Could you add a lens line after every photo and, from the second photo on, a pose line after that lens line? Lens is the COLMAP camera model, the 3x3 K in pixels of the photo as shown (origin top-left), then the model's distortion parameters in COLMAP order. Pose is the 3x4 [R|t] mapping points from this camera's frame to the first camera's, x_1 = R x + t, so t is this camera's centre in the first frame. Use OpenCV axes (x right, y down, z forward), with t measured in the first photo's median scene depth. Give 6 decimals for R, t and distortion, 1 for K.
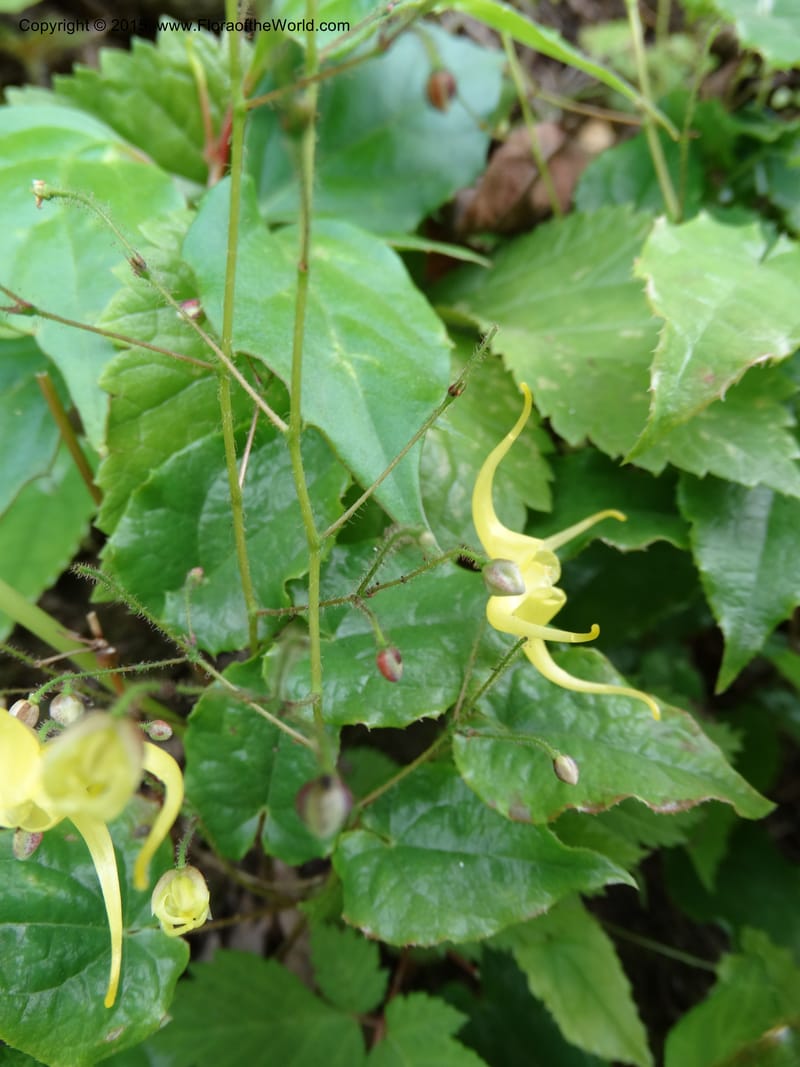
lens RADIAL K [[741.8, 0, 424.5], [0, 741.8, 515.3], [0, 0, 1]] dist [0.002191, -0.013457]
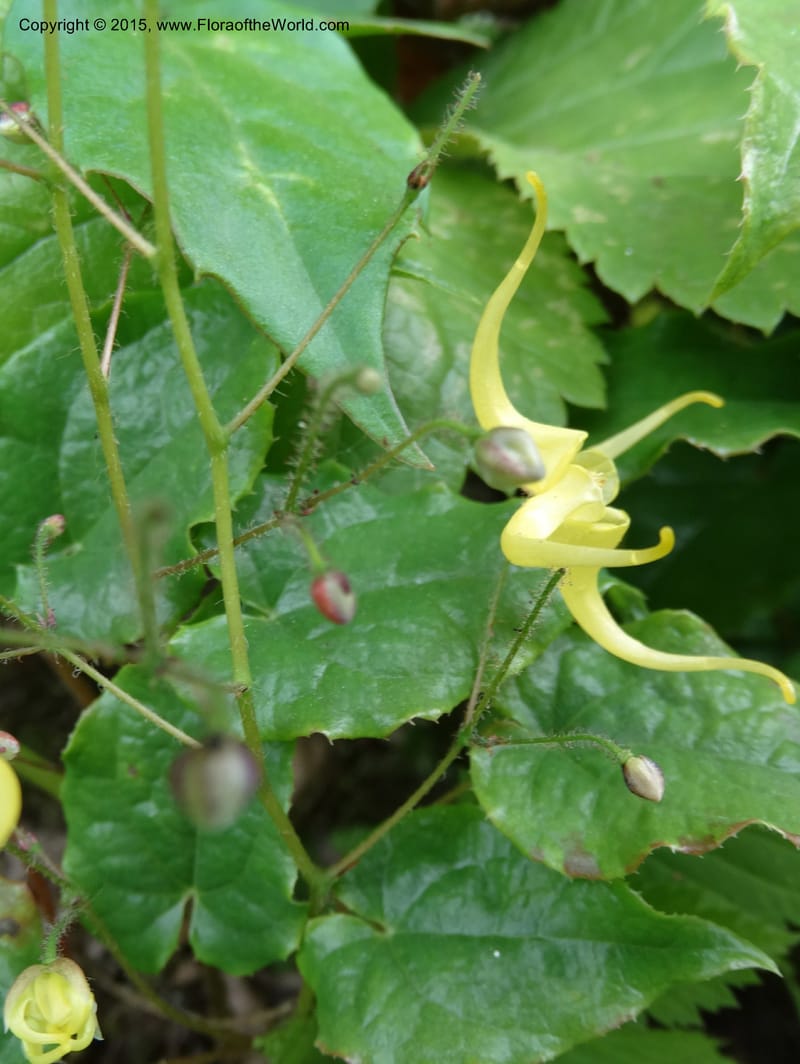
lens RADIAL K [[1111.6, 0, 400.5], [0, 1111.6, 532.5], [0, 0, 1]] dist [-0.007235, 0.000000]
pose [[0.995869, -0.071945, -0.055399, 0.044554], [0.071701, 0.997406, -0.006381, 0.106006], [0.055714, 0.002382, 0.998444, 0.043043]]
